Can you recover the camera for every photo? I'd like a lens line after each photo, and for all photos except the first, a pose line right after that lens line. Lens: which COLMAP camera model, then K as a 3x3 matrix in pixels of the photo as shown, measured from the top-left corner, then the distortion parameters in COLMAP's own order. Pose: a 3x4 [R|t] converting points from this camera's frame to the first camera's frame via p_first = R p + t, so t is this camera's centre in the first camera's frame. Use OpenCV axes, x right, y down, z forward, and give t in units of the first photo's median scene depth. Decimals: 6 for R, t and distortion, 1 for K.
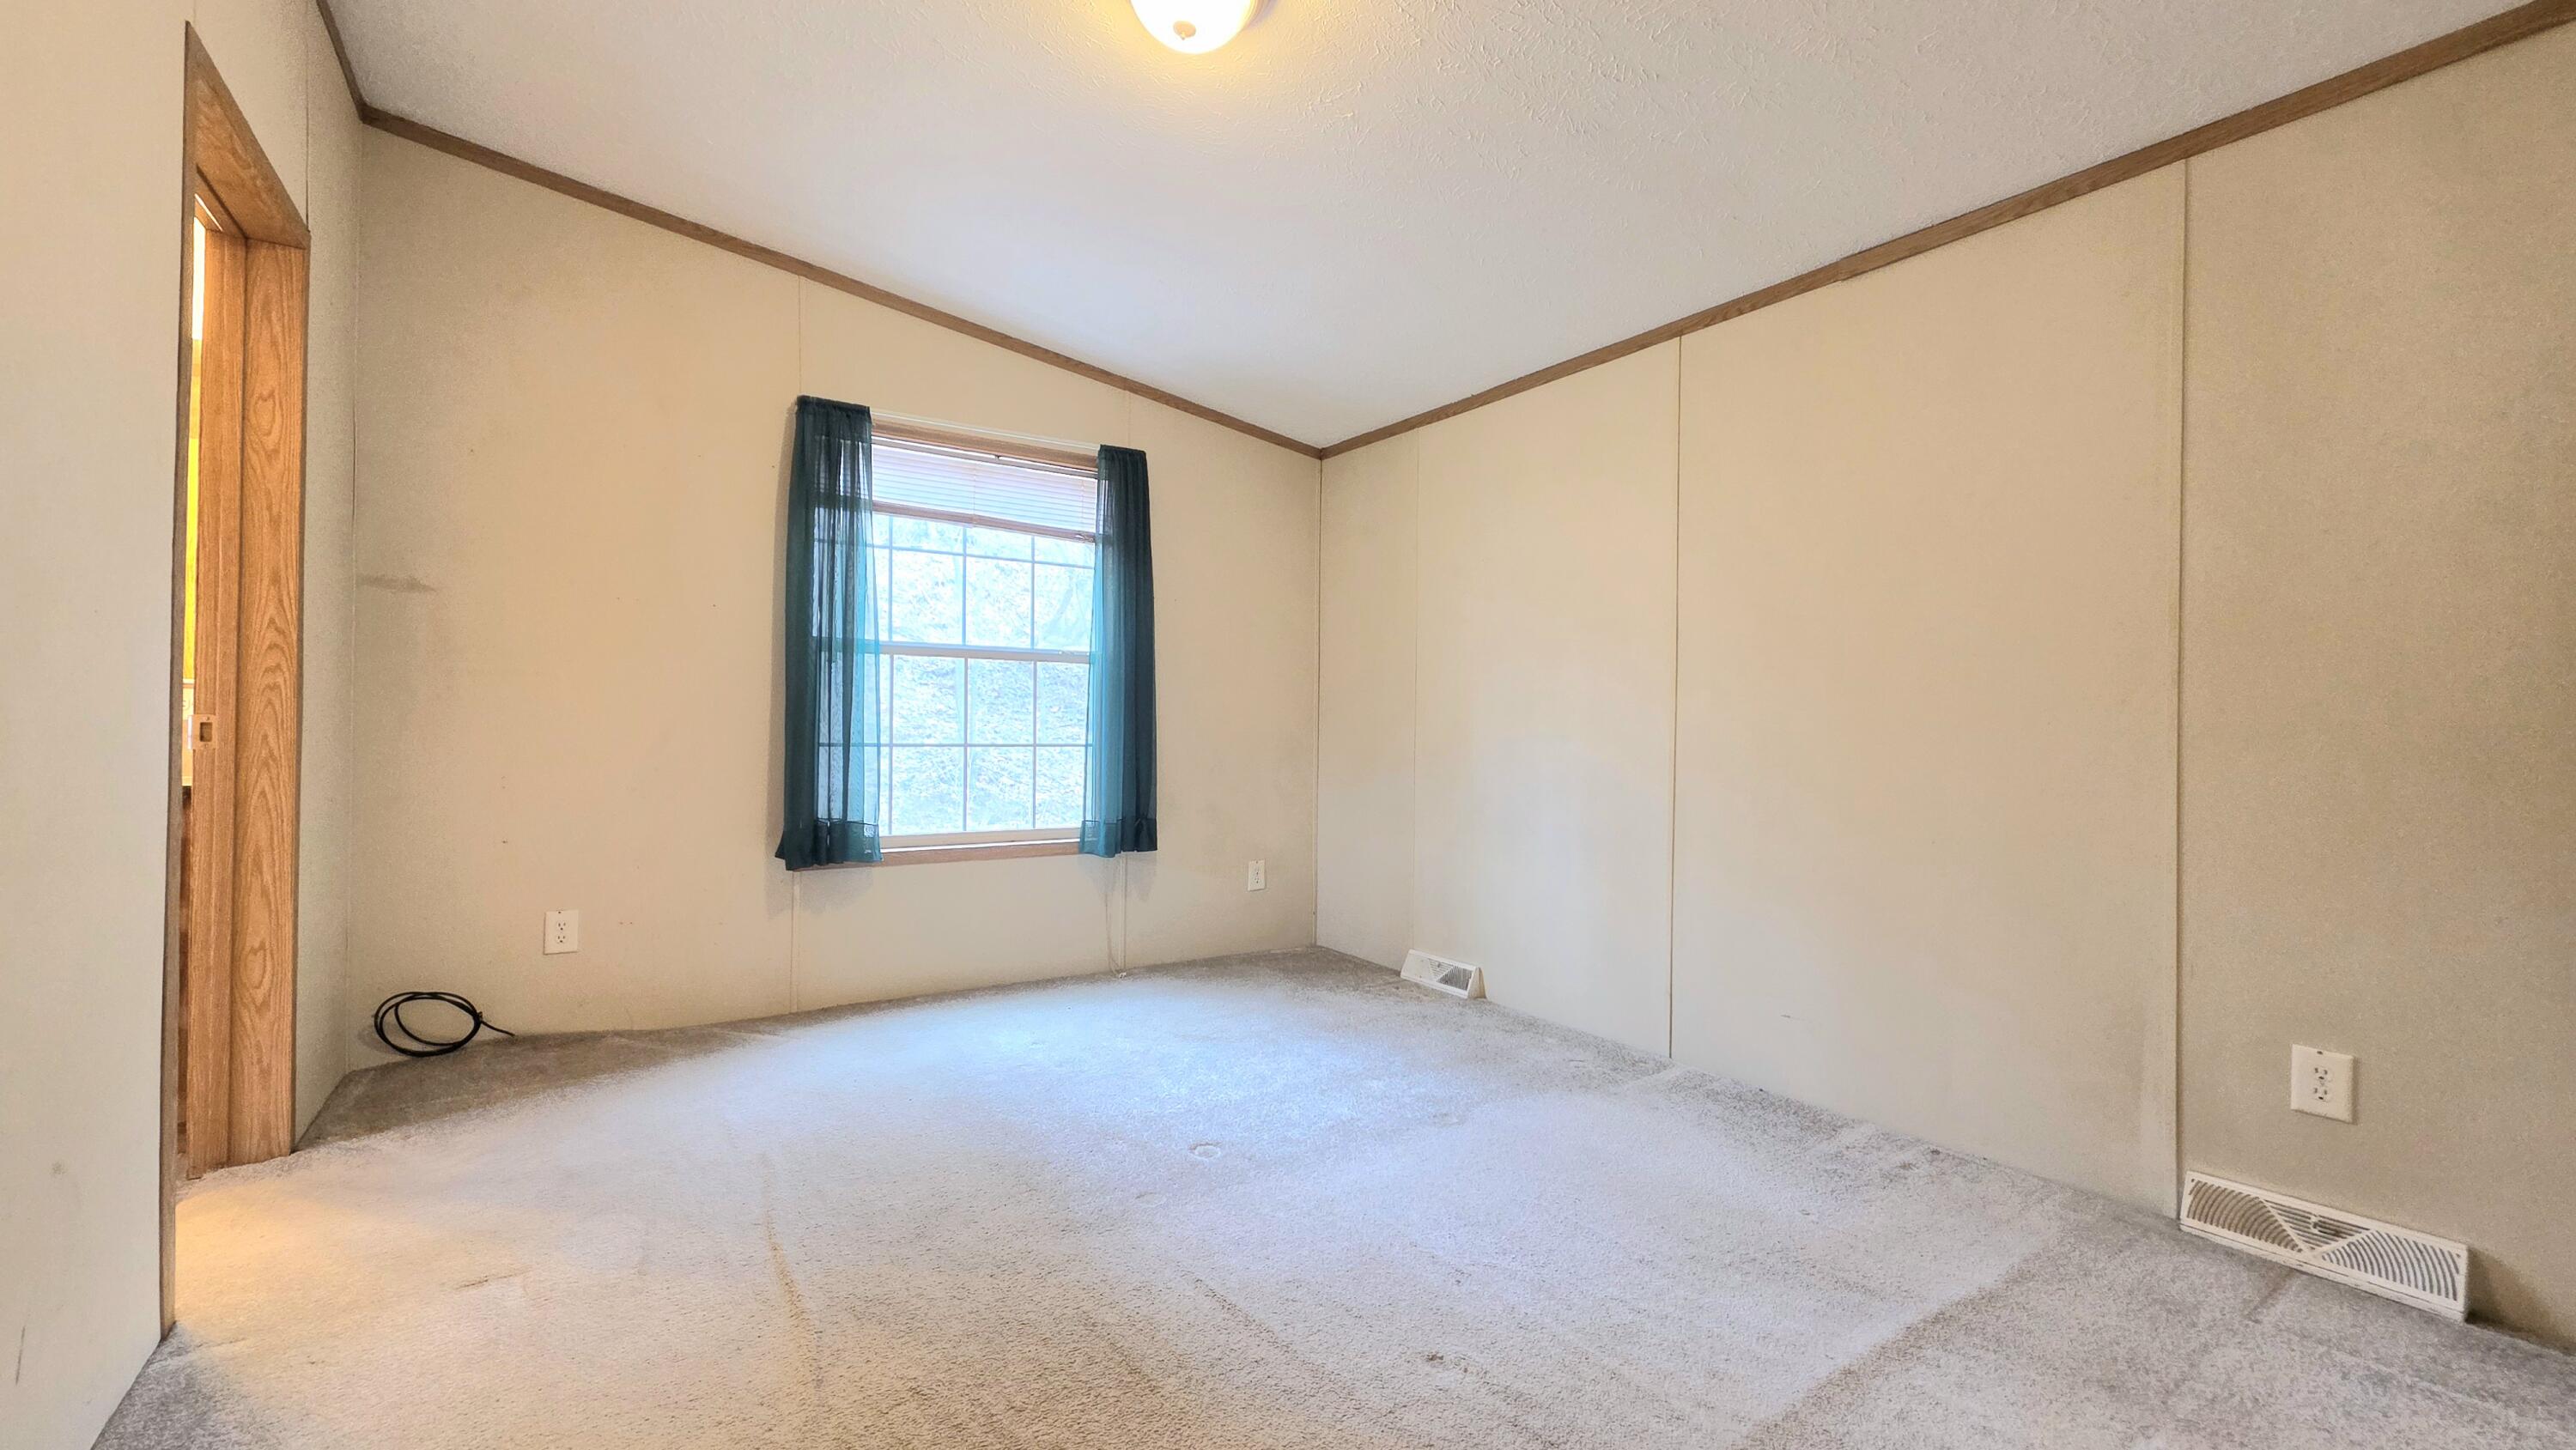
lens RADIAL K [[1030.2, 0, 1285.4], [0, 1030.2, 724.0], [0, 0, 1]] dist [0.000672, -0.000034]
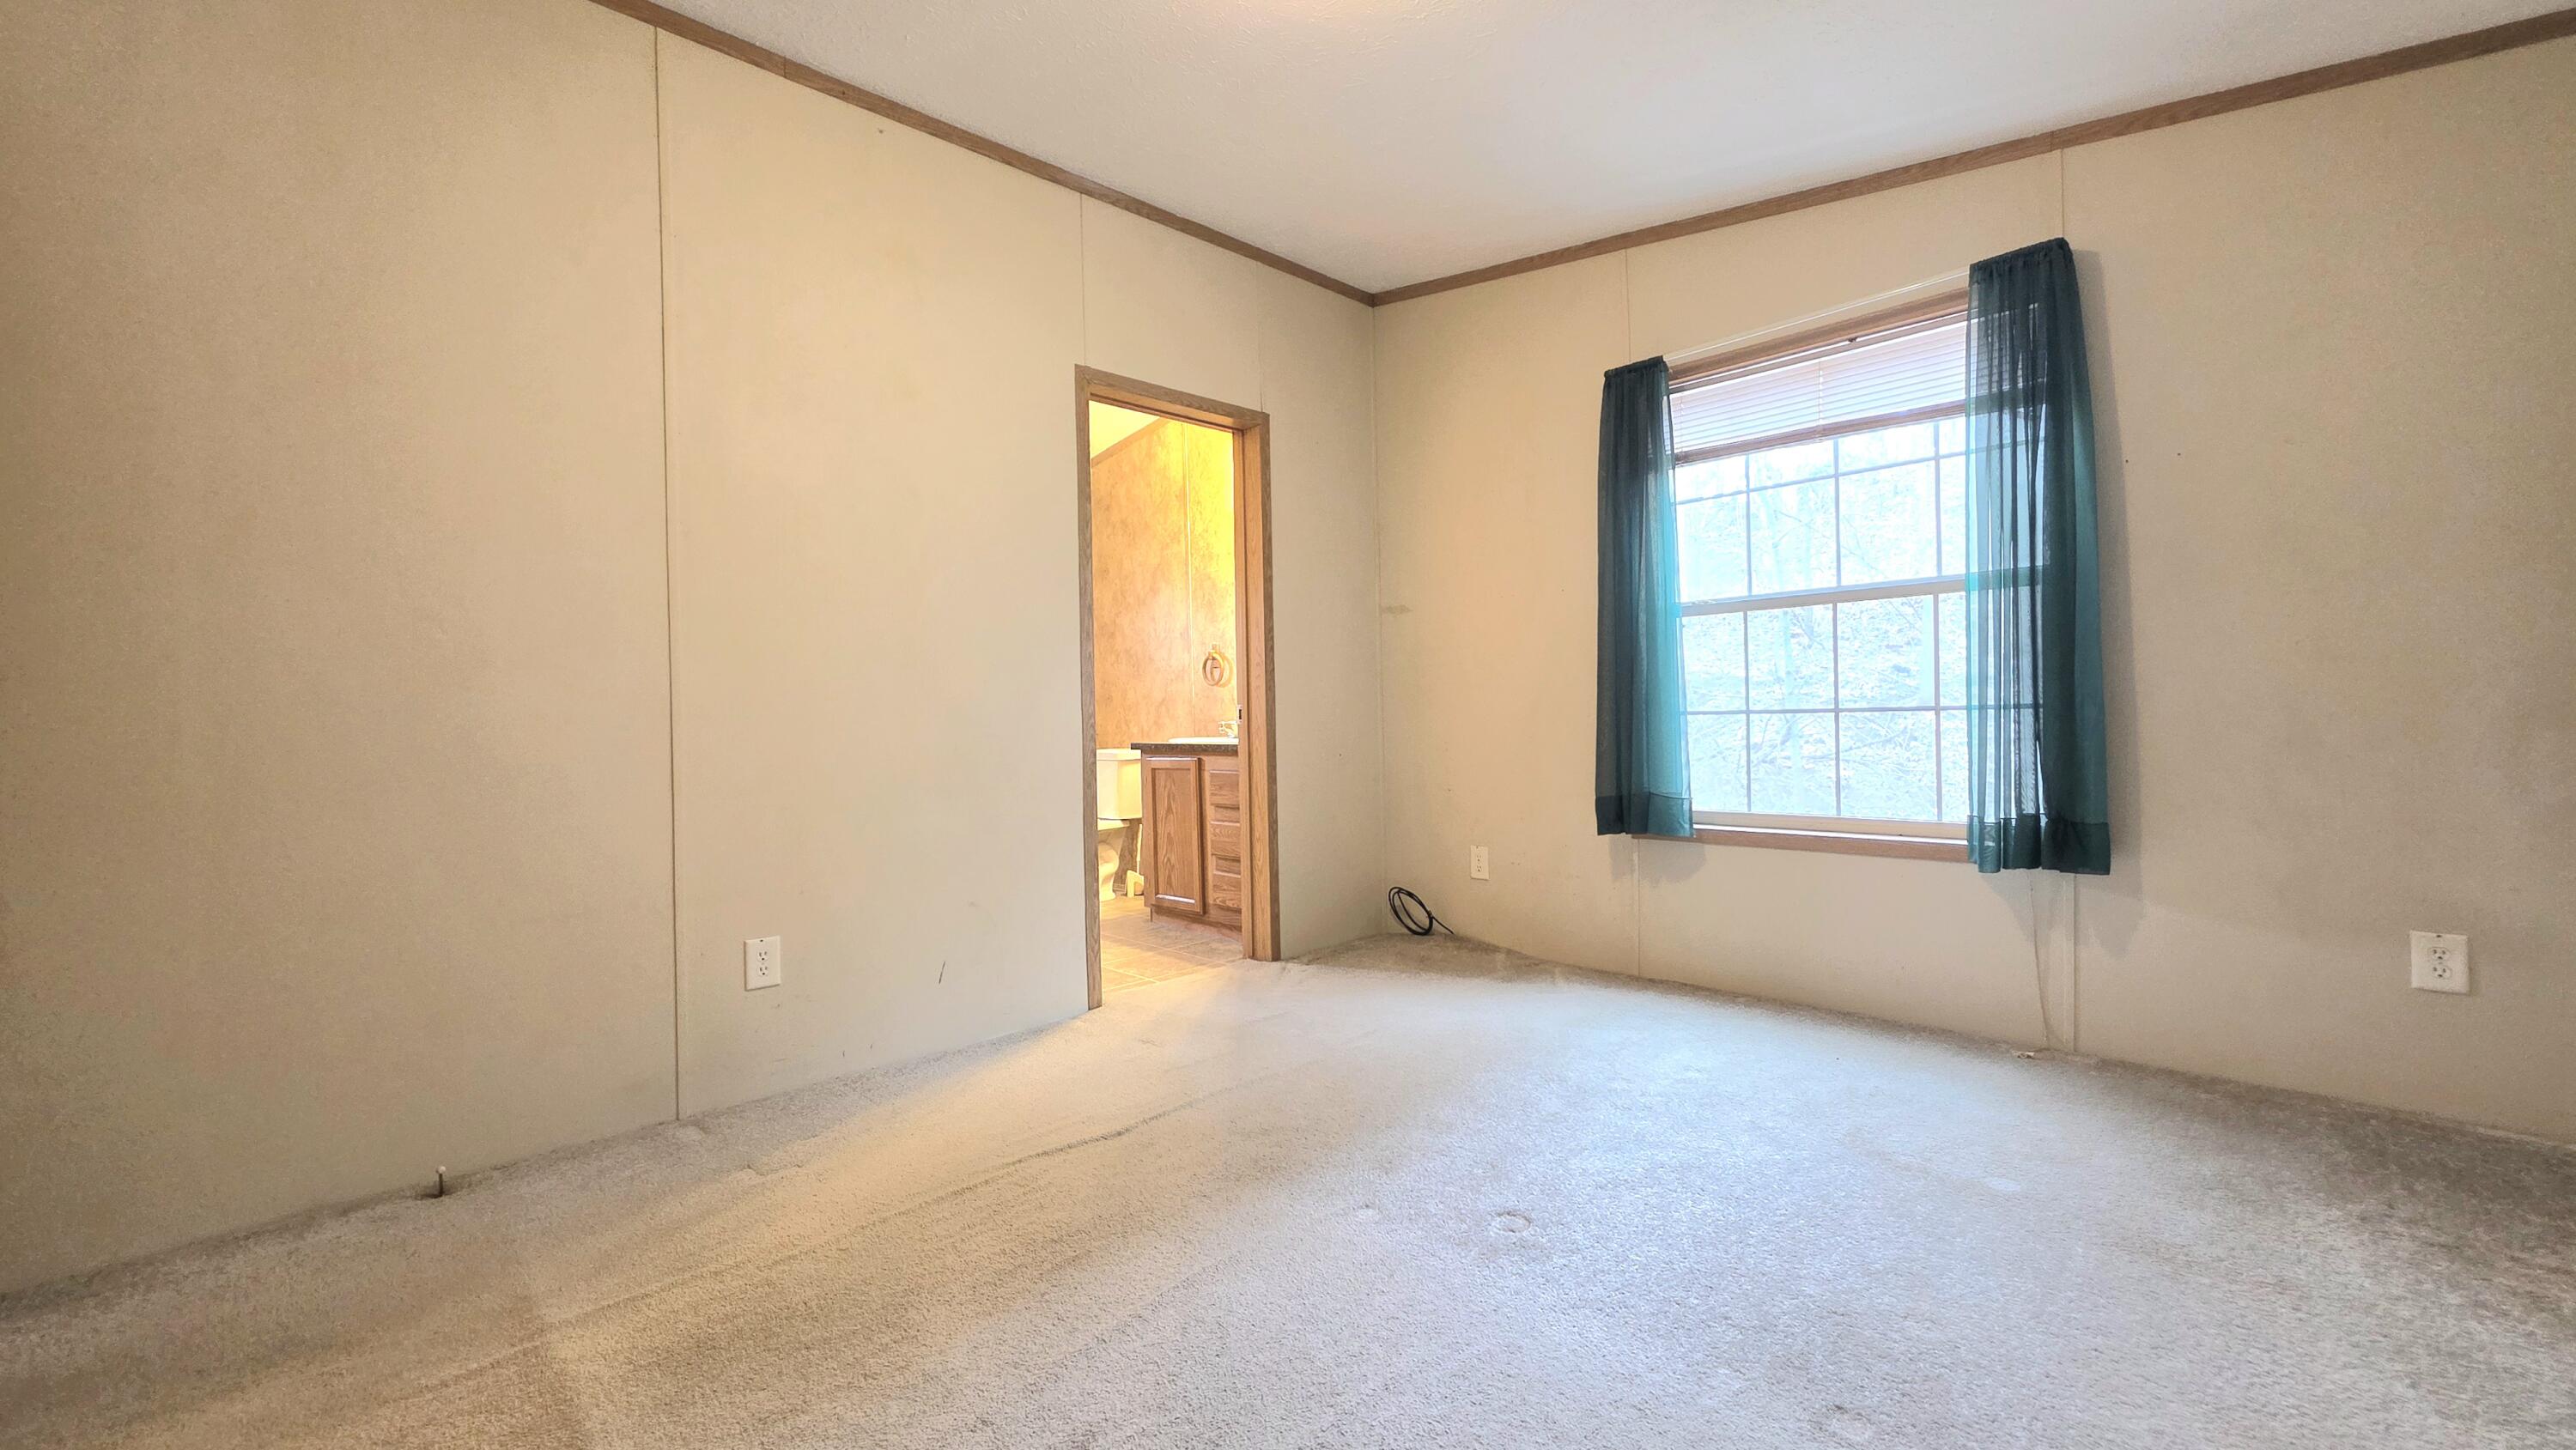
lens RADIAL K [[1030.2, 0, 1285.4], [0, 1030.2, 724.0], [0, 0, 1]] dist [0.000672, -0.000034]
pose [[0.174955, -0.001746, -0.984575, 0.457478], [0.040211, 0.999177, 0.005373, 0.010634], [0.983755, -0.040531, 0.174882, 0.473310]]
